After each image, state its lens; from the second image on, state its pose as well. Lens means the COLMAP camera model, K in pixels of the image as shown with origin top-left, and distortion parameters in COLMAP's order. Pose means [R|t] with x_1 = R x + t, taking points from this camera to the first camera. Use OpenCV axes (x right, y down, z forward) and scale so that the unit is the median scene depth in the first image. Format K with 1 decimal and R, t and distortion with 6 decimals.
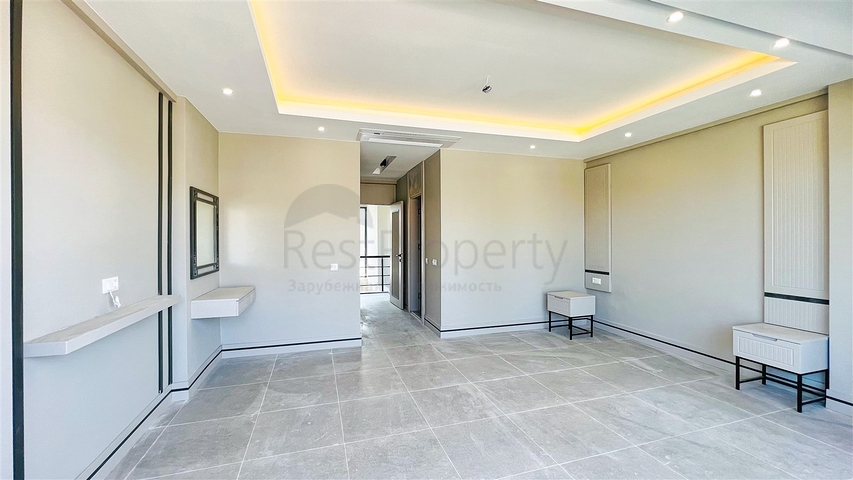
lens RADIAL K [[341.2, 0, 421.5], [0, 341.2, 239.0], [0, 0, 1]] dist [-0.001083, 0.000260]
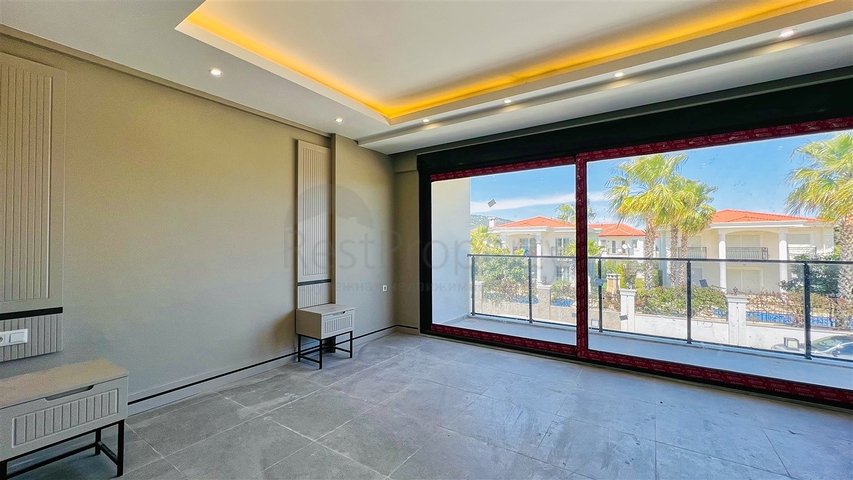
lens RADIAL K [[341.2, 0, 428.0], [0, 341.2, 239.4], [0, 0, 1]] dist [-0.001083, 0.000260]
pose [[-0.635302, 0.008515, 0.772217, -0.162380], [0.003510, 0.999961, -0.008139, 0.017702], [-0.772256, -0.002460, -0.635307, 1.289465]]
